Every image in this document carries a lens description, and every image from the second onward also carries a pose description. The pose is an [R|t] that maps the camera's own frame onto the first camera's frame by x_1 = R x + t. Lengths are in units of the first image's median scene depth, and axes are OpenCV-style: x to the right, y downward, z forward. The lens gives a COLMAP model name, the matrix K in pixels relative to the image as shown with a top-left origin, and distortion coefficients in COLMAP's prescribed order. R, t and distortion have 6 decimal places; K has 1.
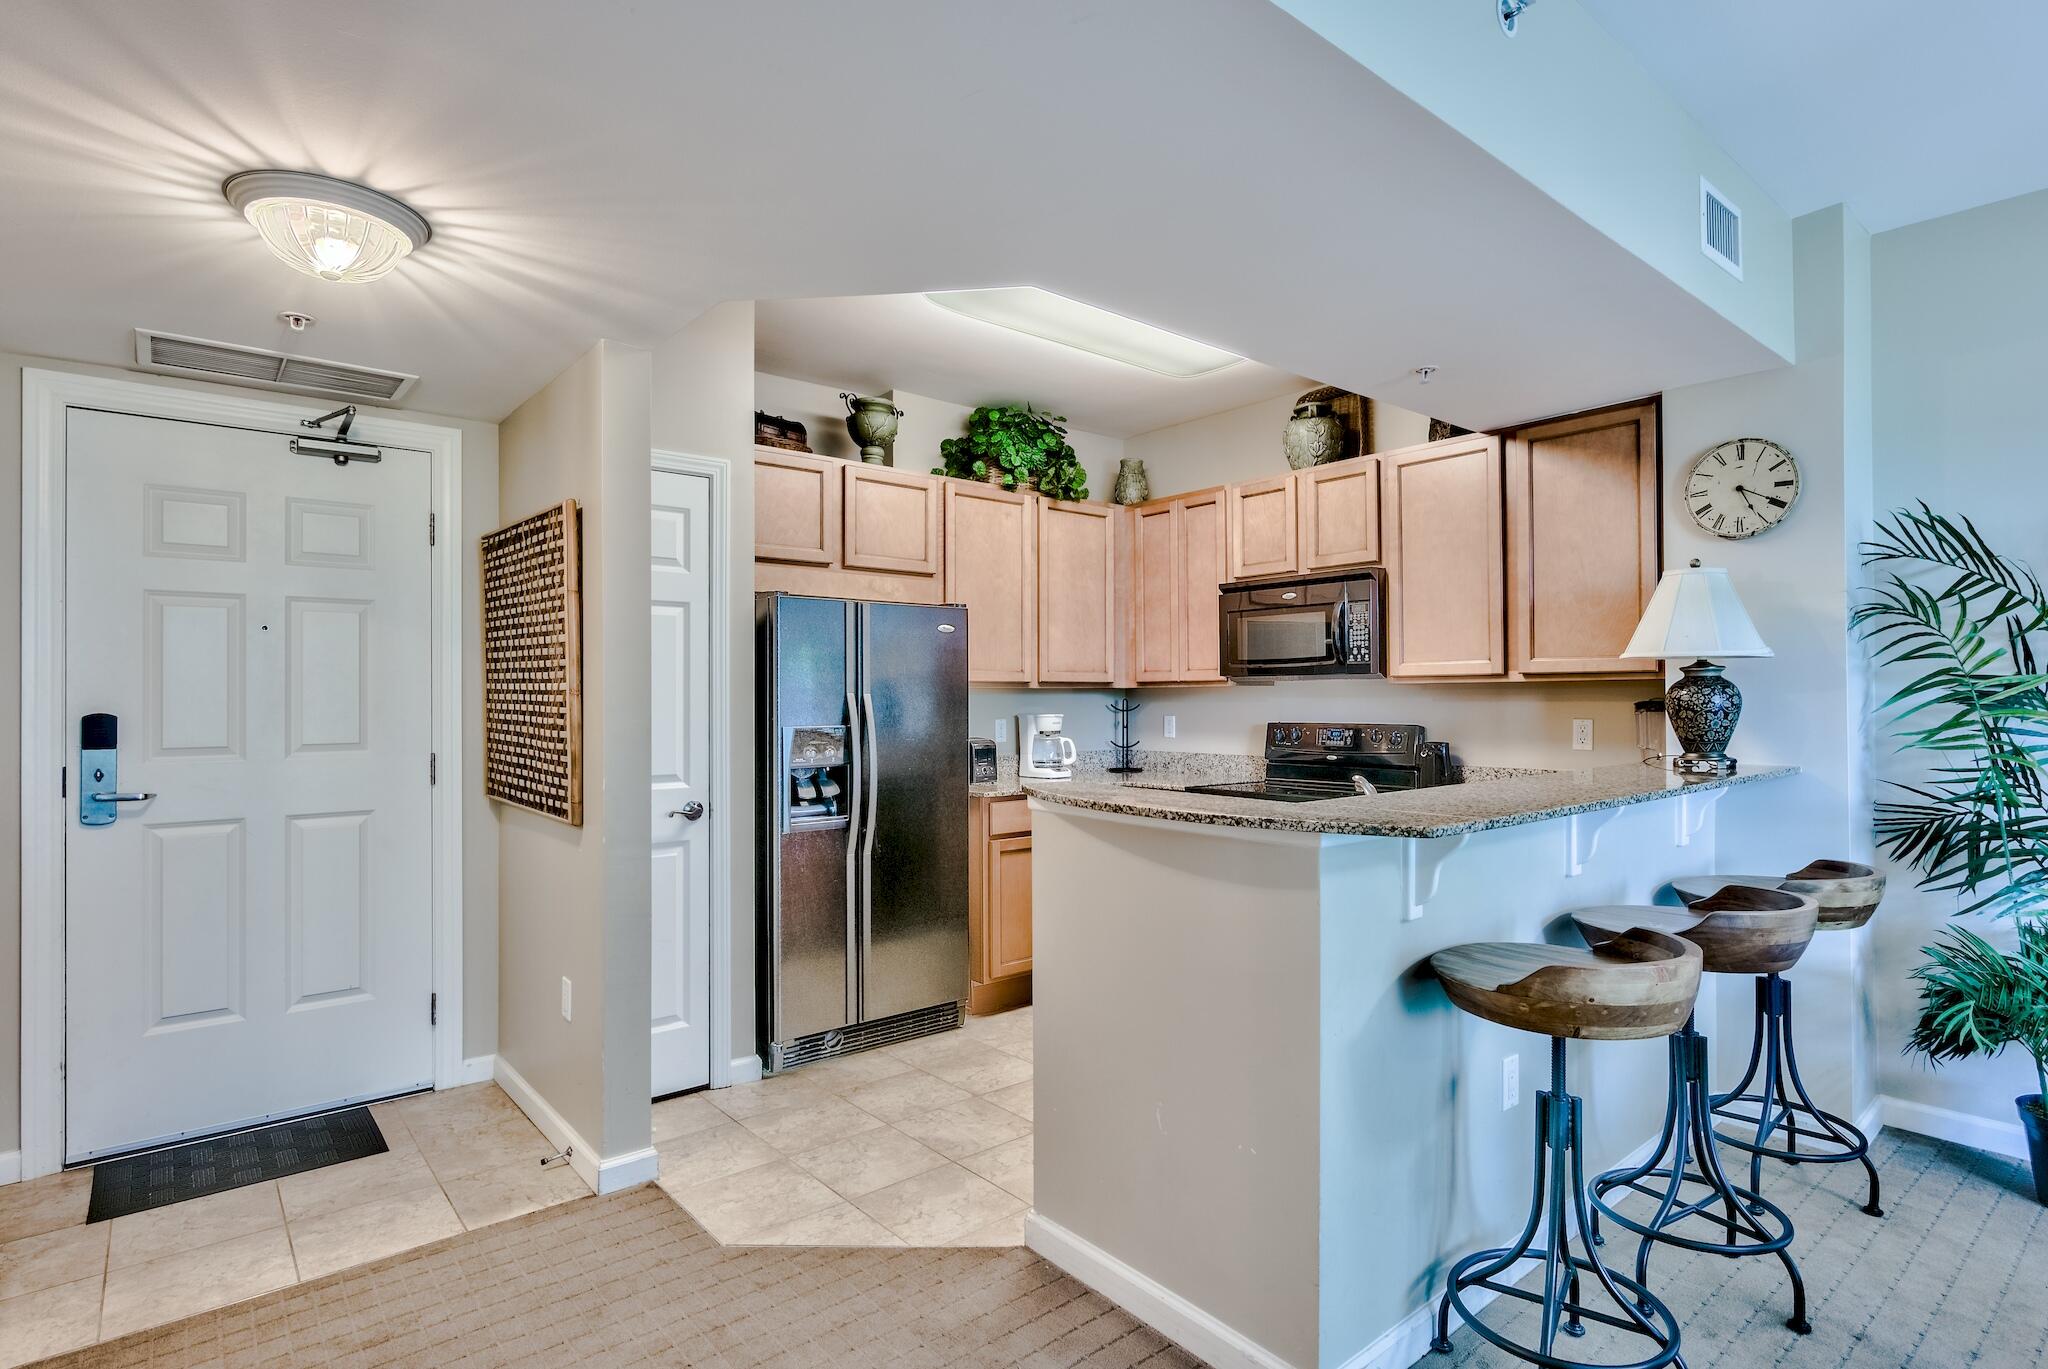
lens RADIAL K [[1034.9, 0, 1028.4], [0, 1034.9, 685.4], [0, 0, 1]] dist [0.000951, 0.000497]
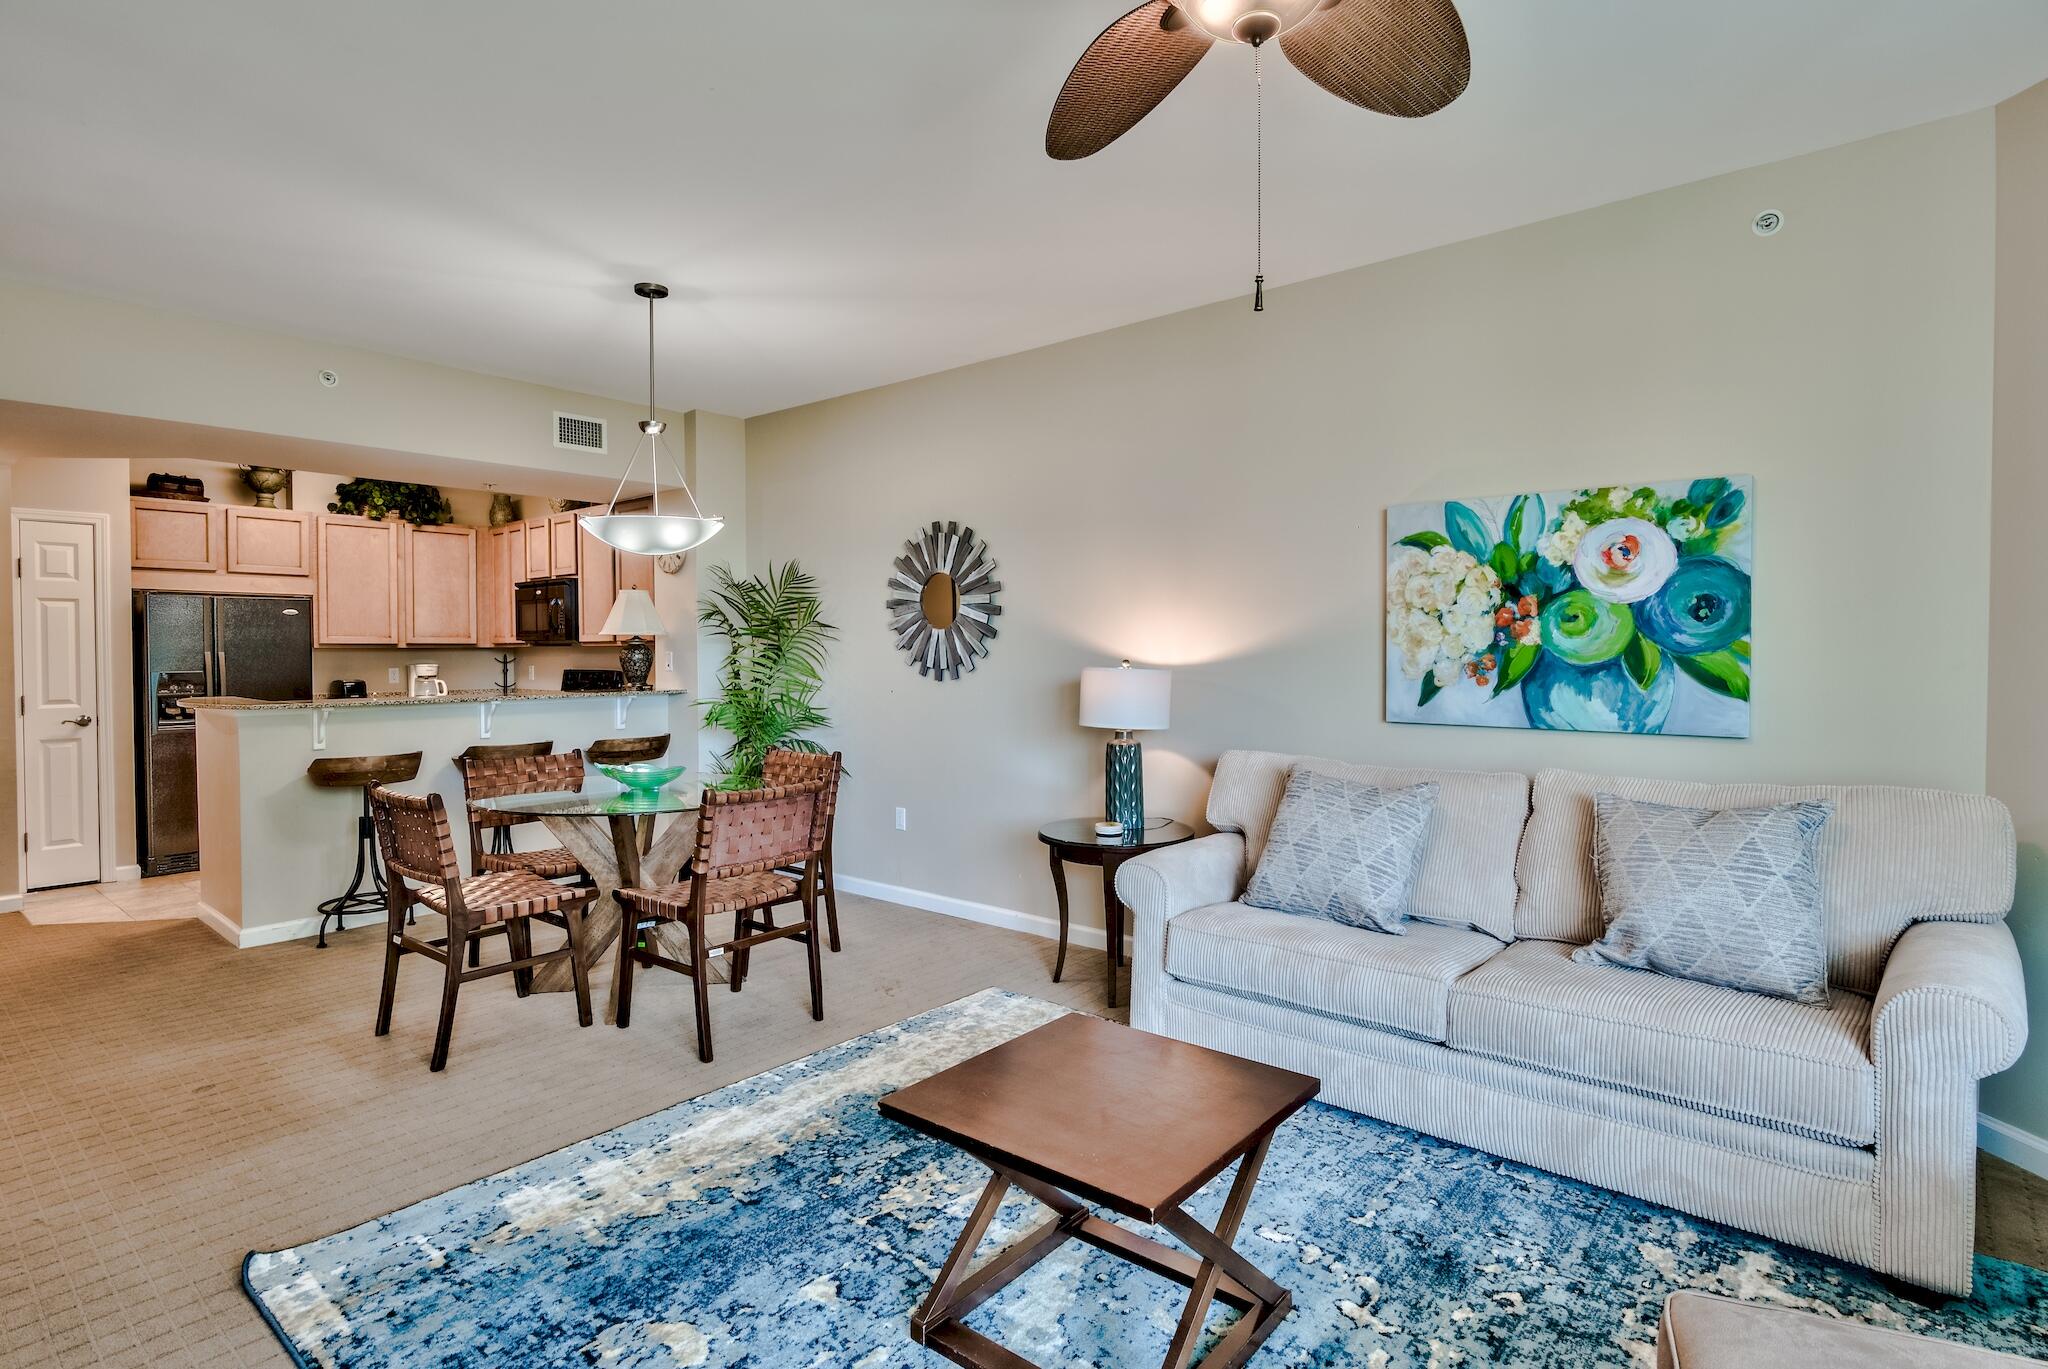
lens RADIAL K [[1031.1, 0, 1026.1], [0, 1031.1, 667.9], [0, 0, 1]] dist [-0.002782, -0.000791]
pose [[0.985844, -0.002475, 0.167646, 0.762334], [-0.002503, 0.999562, 0.029474, -0.016829], [-0.167646, -0.029476, 0.985407, -0.769998]]
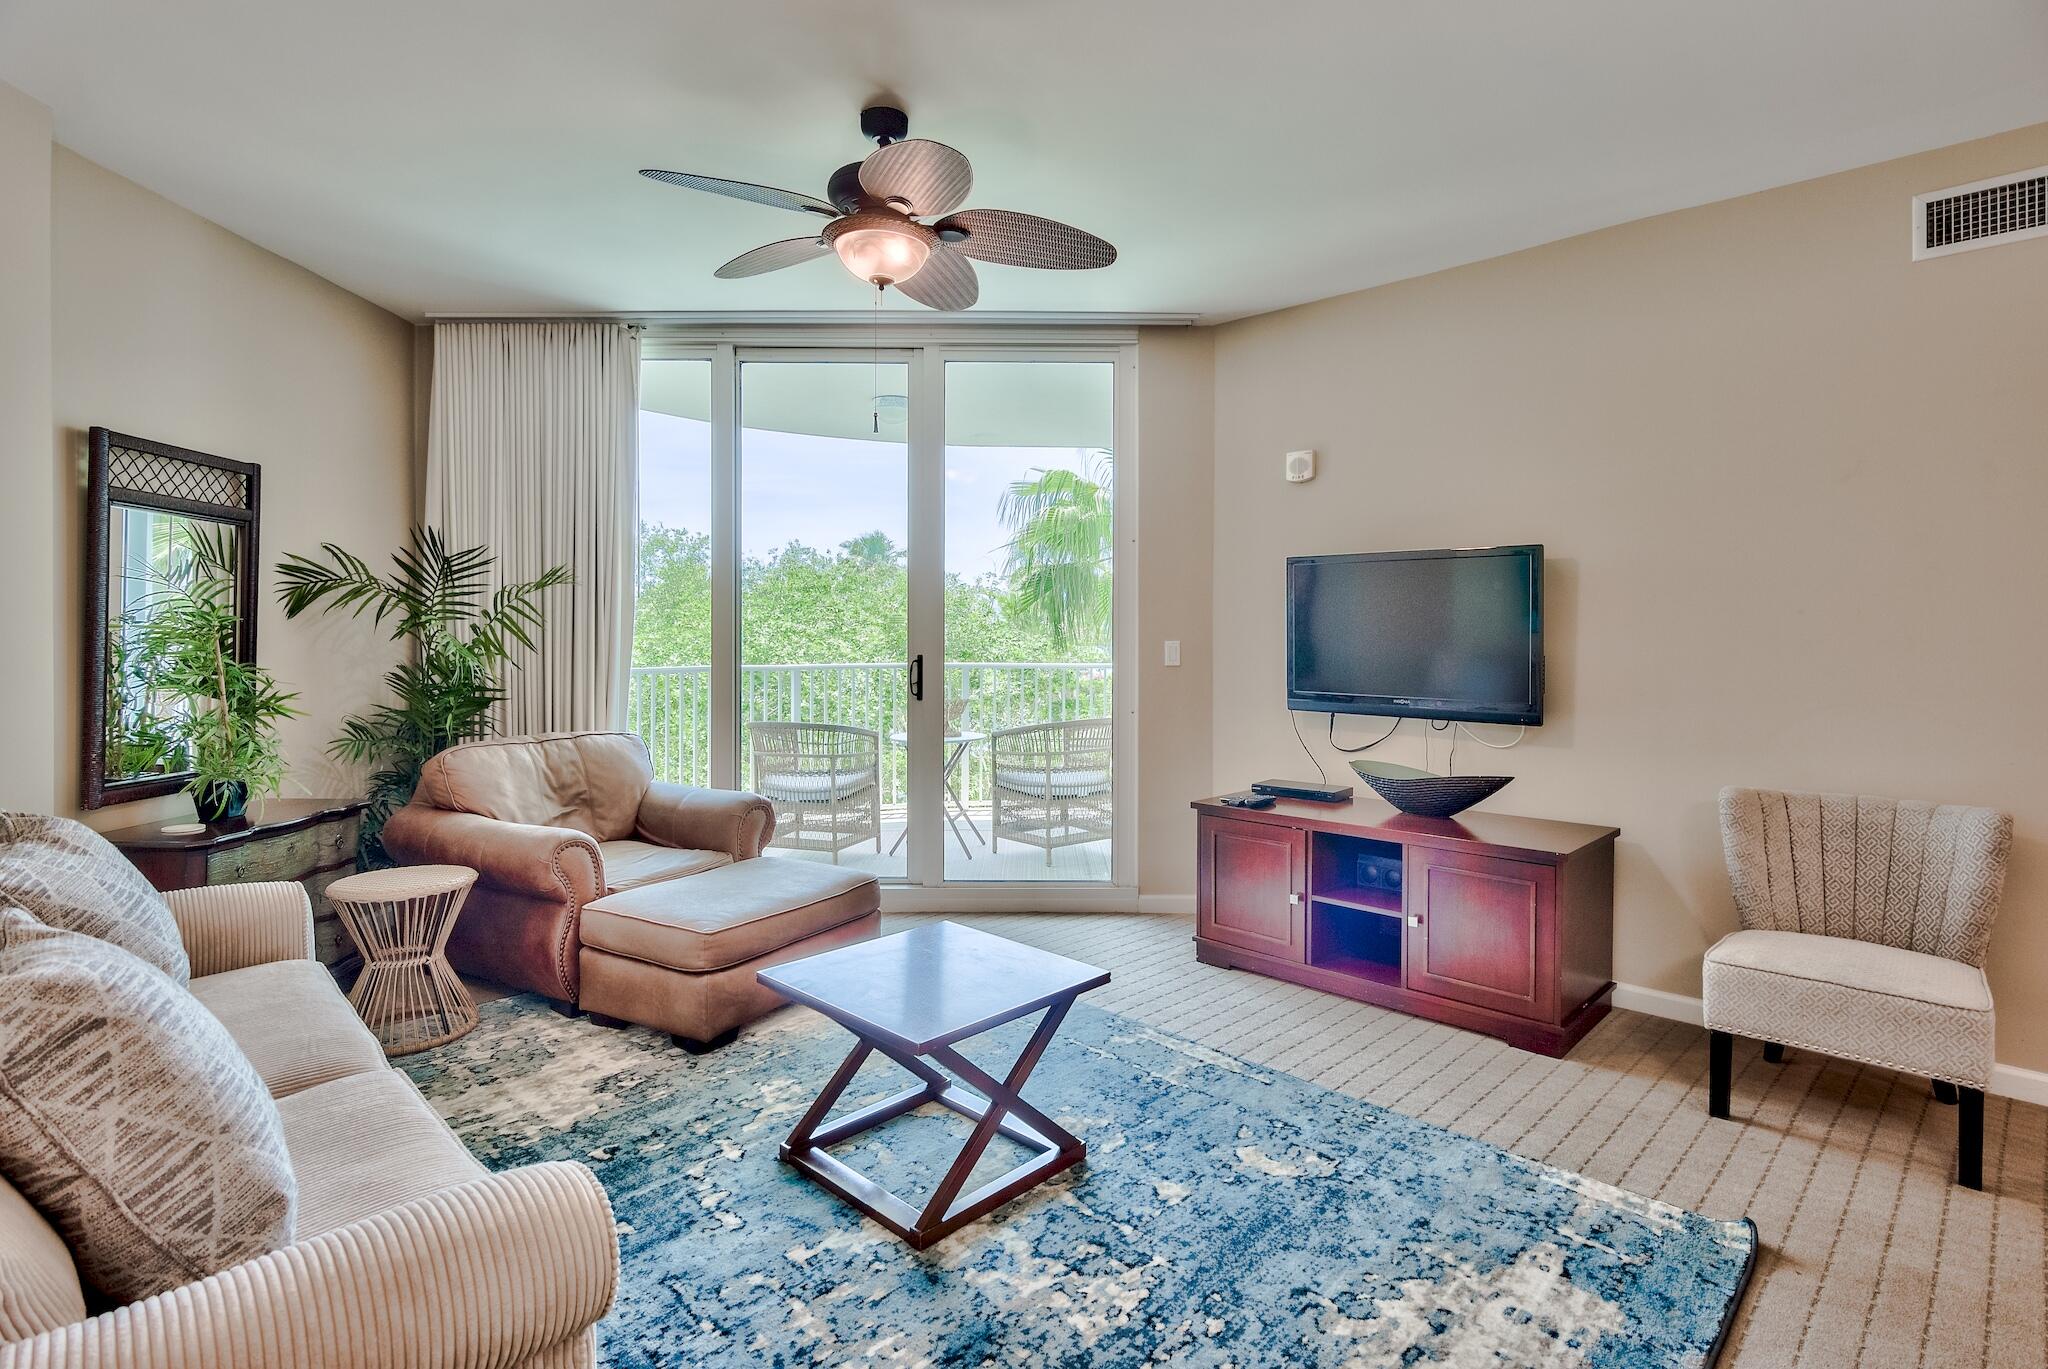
lens RADIAL K [[1015.3, 0, 1022.7], [0, 1015.3, 639.8], [0, 0, 1]] dist [-0.003353, 0.000011]
pose [[-0.996060, 0.002446, -0.088654, 0.876222], [0.002863, 0.999985, -0.004582, 0.000344], [0.088641, -0.004818, -0.996052, 0.273979]]
